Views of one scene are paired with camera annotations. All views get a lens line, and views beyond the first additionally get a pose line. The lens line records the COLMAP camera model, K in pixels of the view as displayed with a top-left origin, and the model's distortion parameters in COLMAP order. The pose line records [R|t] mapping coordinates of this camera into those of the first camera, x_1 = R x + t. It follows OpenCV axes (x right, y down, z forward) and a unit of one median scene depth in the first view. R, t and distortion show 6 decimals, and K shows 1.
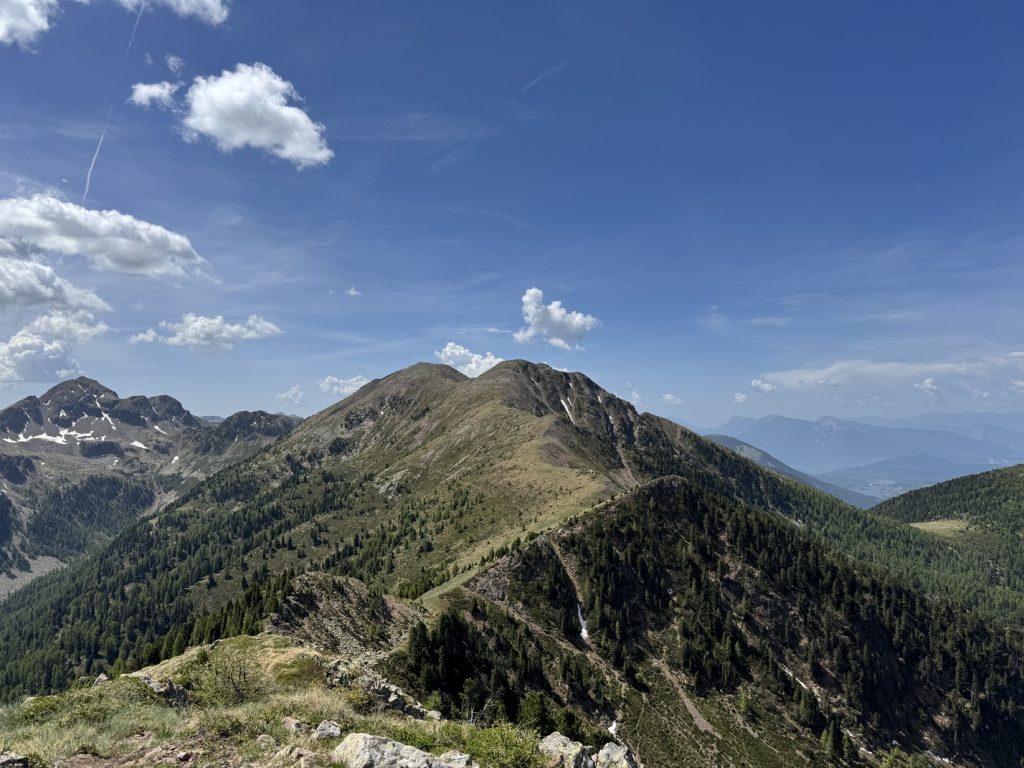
lens RADIAL K [[716.2, 0, 512.0], [0, 716.2, 384.0], [0, 0, 1]] dist [0.098170, -0.127654]
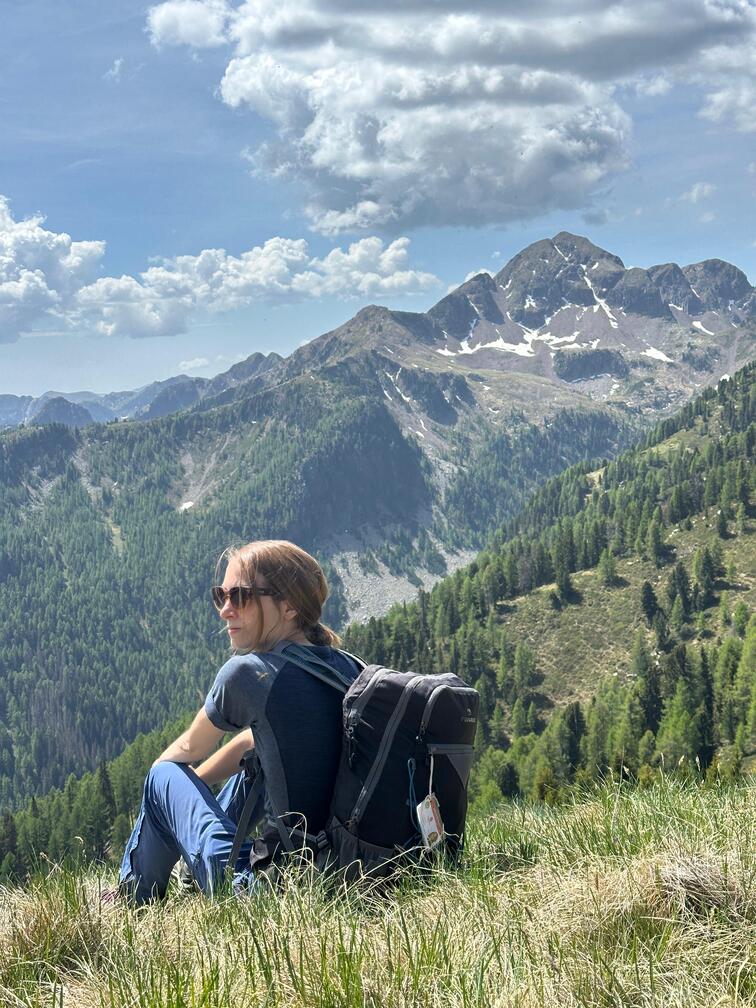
lens RADIAL K [[1396.2, 0, 378.0], [0, 1396.2, 504.0], [0, 0, 1]] dist [0.192435, 0.004871]
pose [[0.755783, 0.035813, -0.653842, -0.017668], [0.070513, 0.988246, 0.135636, 0.041265], [0.651015, -0.148616, 0.744374, 0.139410]]
